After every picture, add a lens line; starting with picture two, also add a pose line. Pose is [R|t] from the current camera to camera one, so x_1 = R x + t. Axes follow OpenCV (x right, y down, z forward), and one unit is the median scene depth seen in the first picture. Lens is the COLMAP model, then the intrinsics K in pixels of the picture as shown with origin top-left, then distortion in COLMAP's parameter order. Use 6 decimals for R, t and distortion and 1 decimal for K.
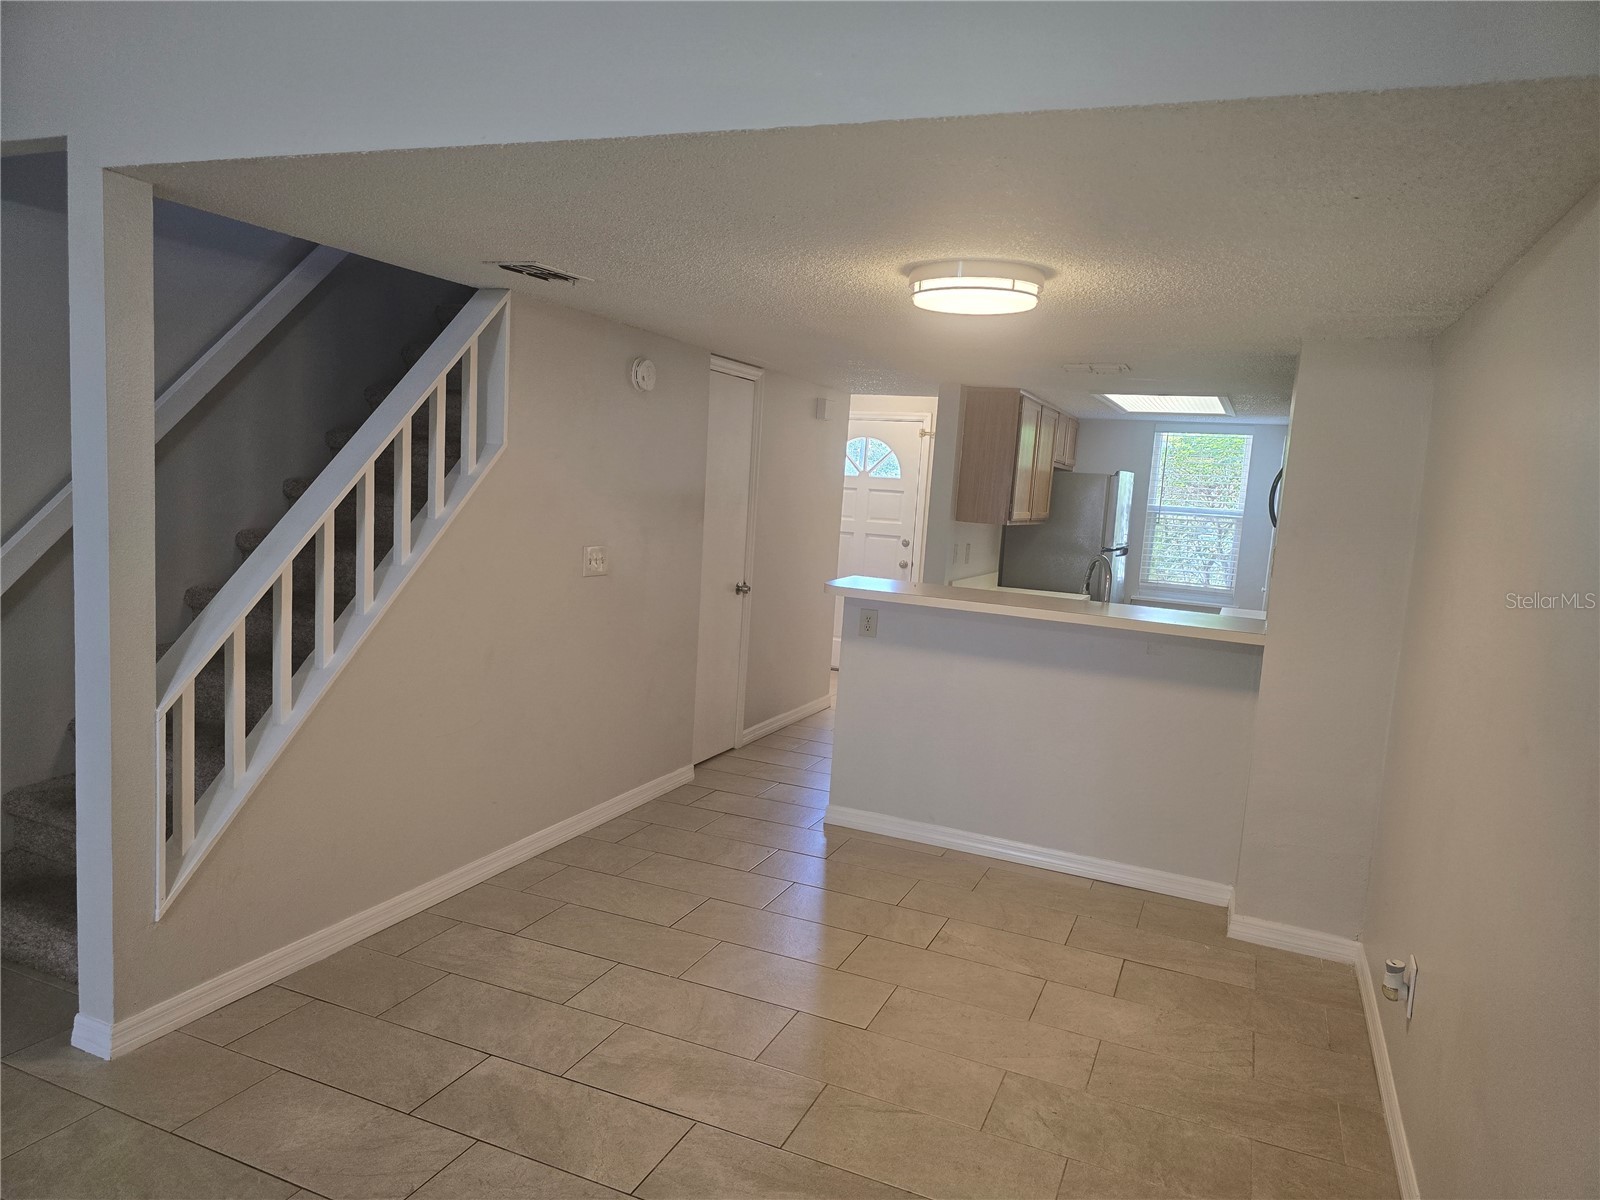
lens RADIAL K [[1078.6, 0, 787.4], [0, 1078.6, 605.4], [0, 0, 1]] dist [0.059341, -0.063787]
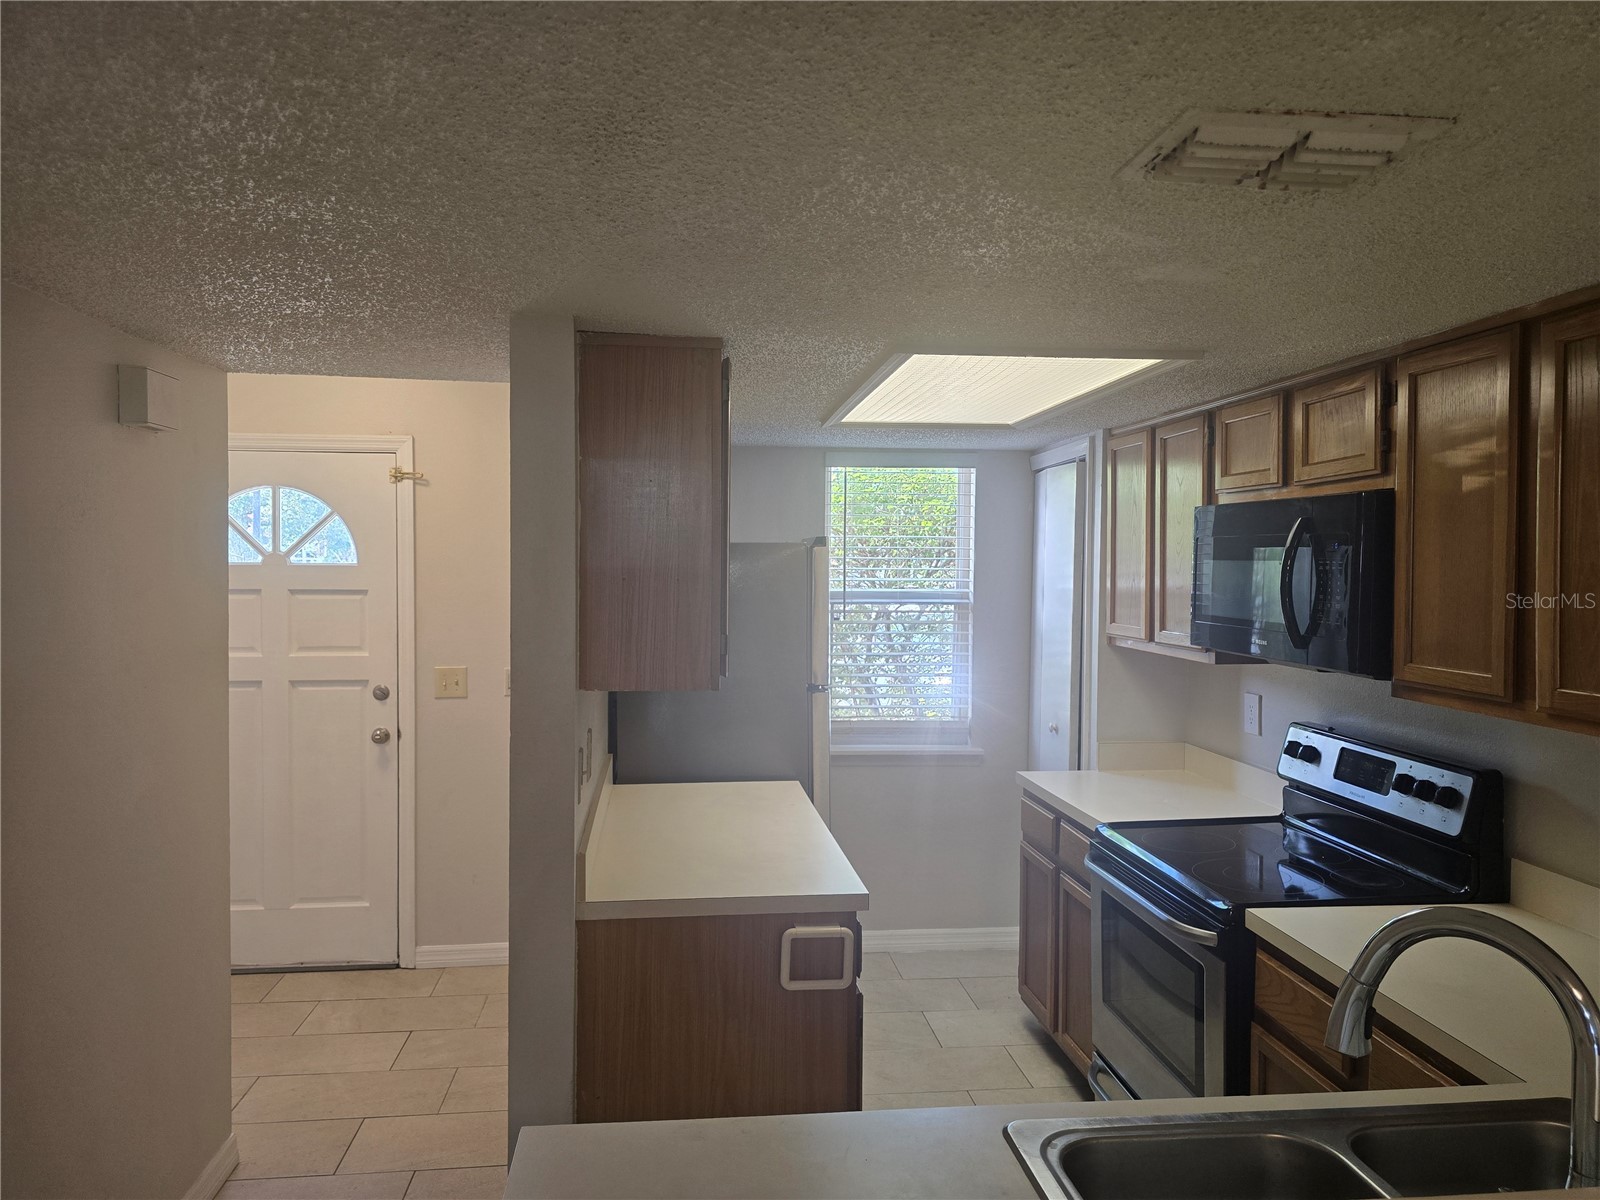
lens RADIAL K [[1078.6, 0, 798.5], [0, 1078.6, 595.3], [0, 0, 1]] dist [0.059341, -0.063787]
pose [[0.862072, -0.074199, 0.501324, 0.034255], [0.104820, 0.993939, -0.033139, -0.083174], [-0.495827, 0.081117, 0.864625, 0.587054]]
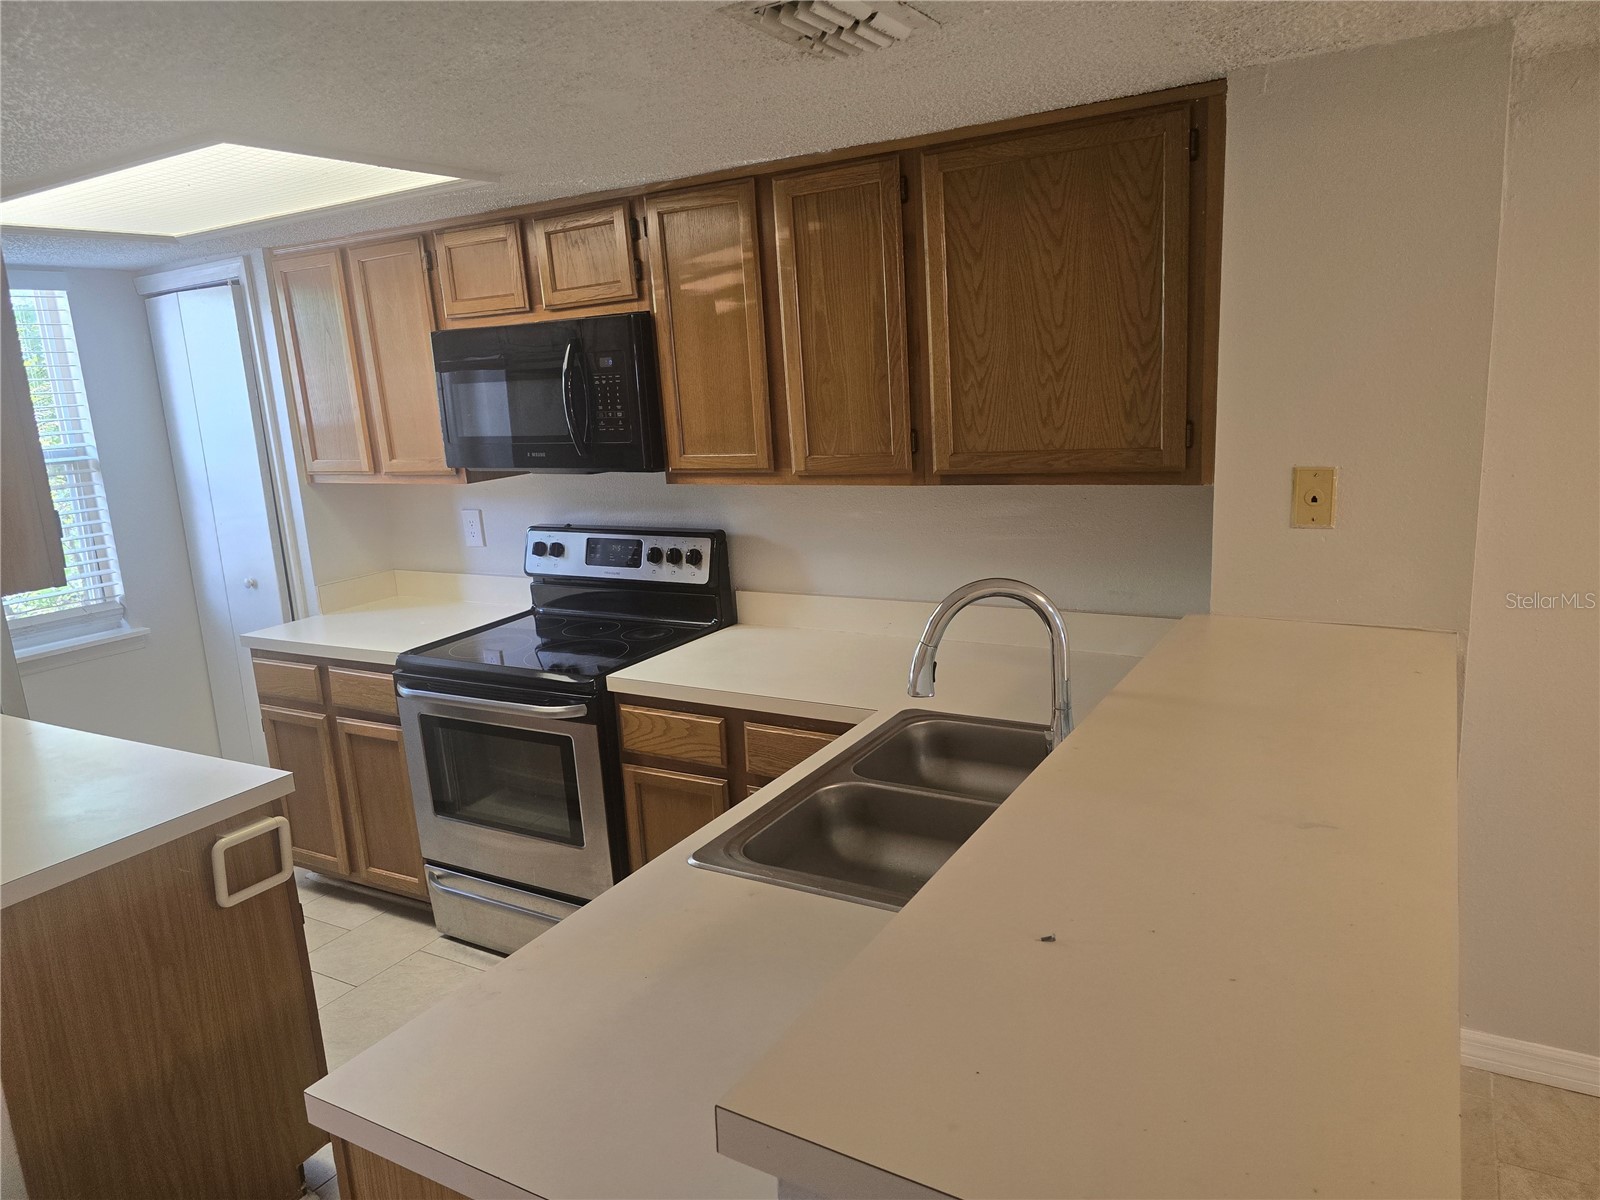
lens RADIAL K [[1078.6, 0, 790.9], [0, 1078.6, 610.0], [0, 0, 1]] dist [0.059341, -0.063787]
pose [[0.117820, -0.286142, 0.950916, -0.050936], [0.179206, 0.947990, 0.263058, -0.099743], [-0.976731, 0.139416, 0.162970, 0.685690]]
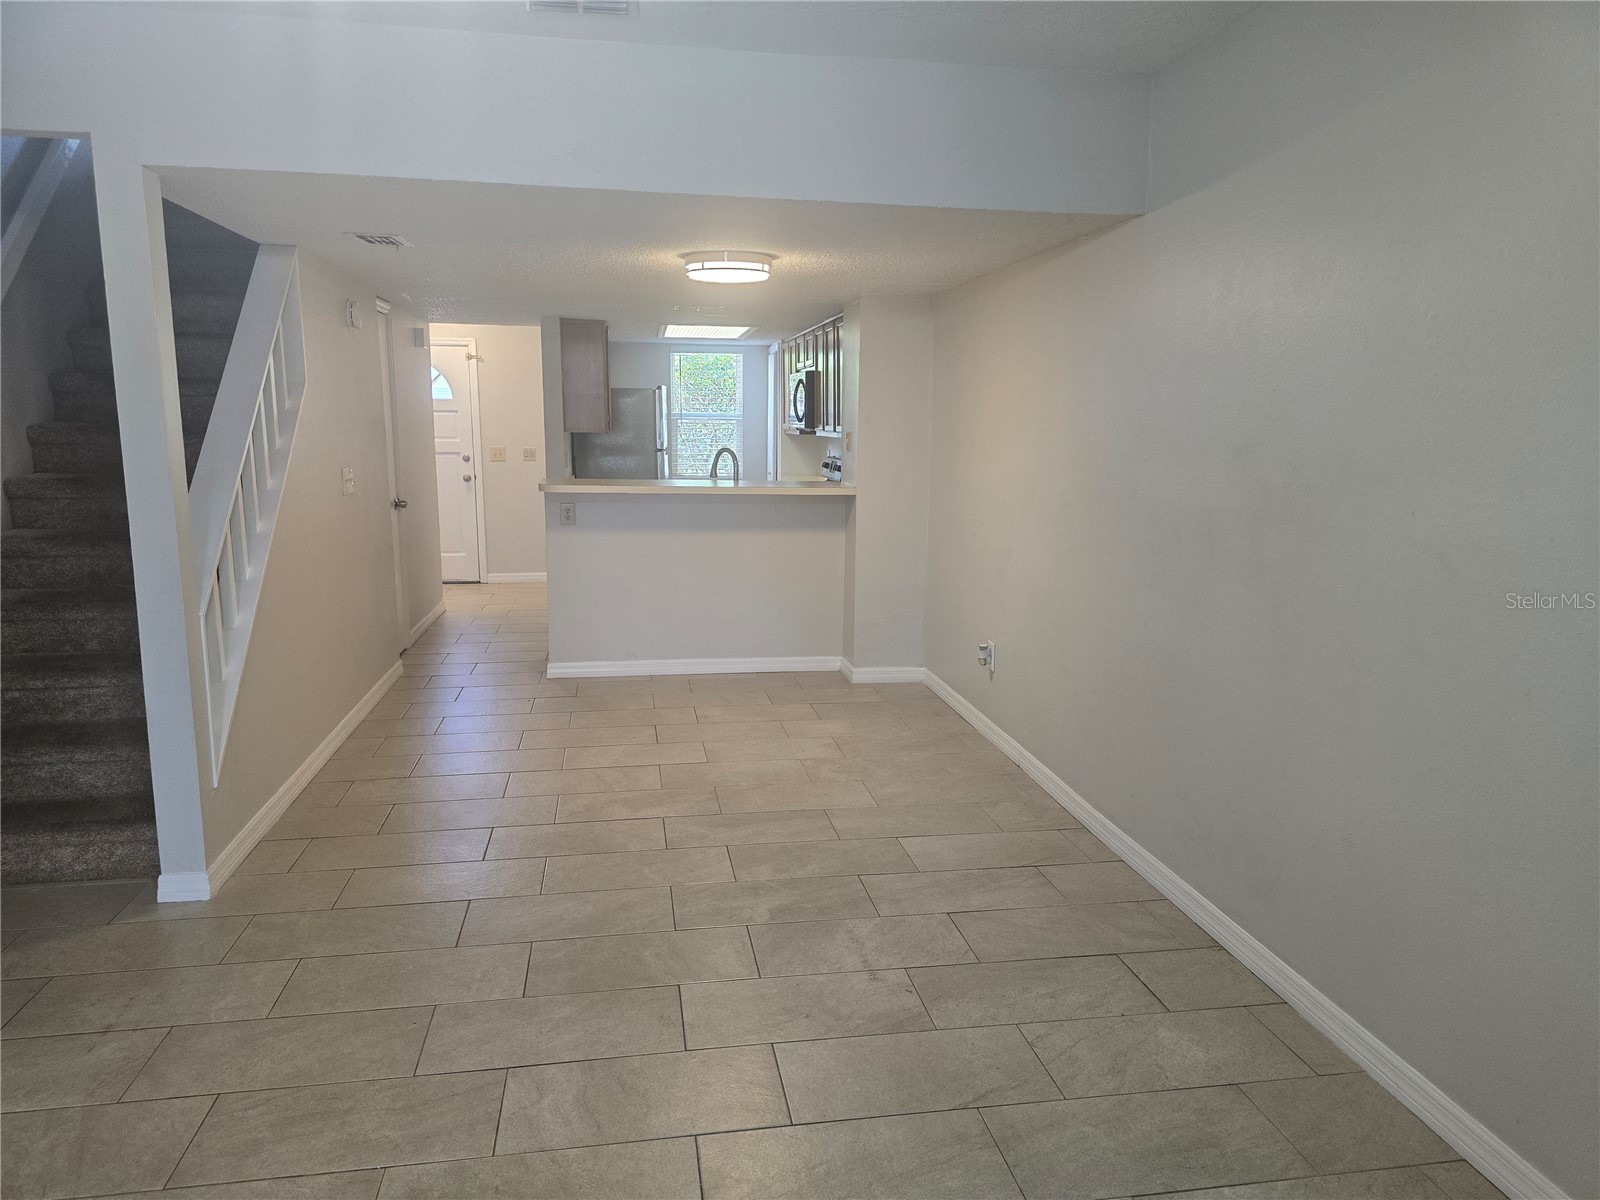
lens RADIAL K [[1078.6, 0, 806.3], [0, 1078.6, 600.2], [0, 0, 1]] dist [0.059341, -0.063787]
pose [[0.836450, -0.146114, 0.528206, -0.259952], [0.107726, 0.988837, 0.102943, 0.010959], [-0.537351, -0.029205, 0.842853, -0.154606]]
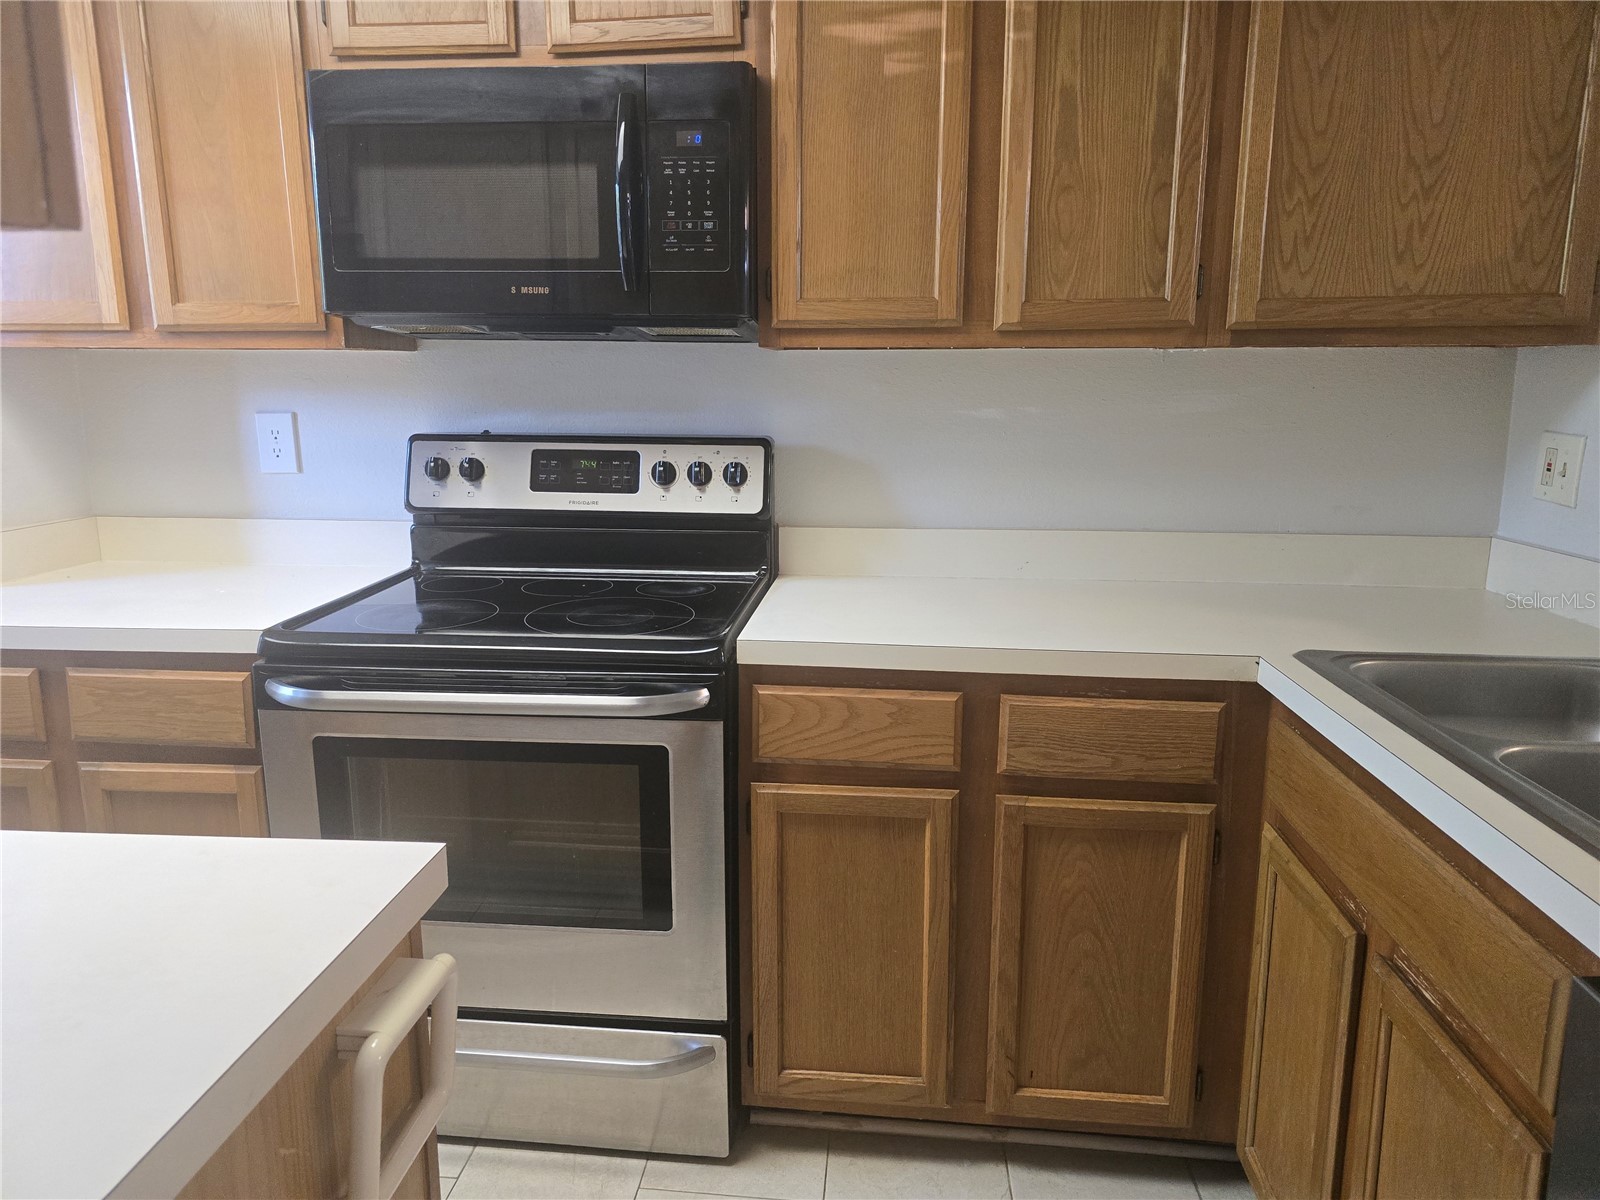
lens RADIAL K [[1078.6, 0, 790.6], [0, 1078.6, 590.2], [0, 0, 1]] dist [0.059341, -0.063787]
pose [[-0.306952, -0.242644, 0.920274, 0.093566], [0.086809, 0.955785, 0.280962, -0.060318], [-0.947758, 0.166129, -0.272317, 0.878725]]
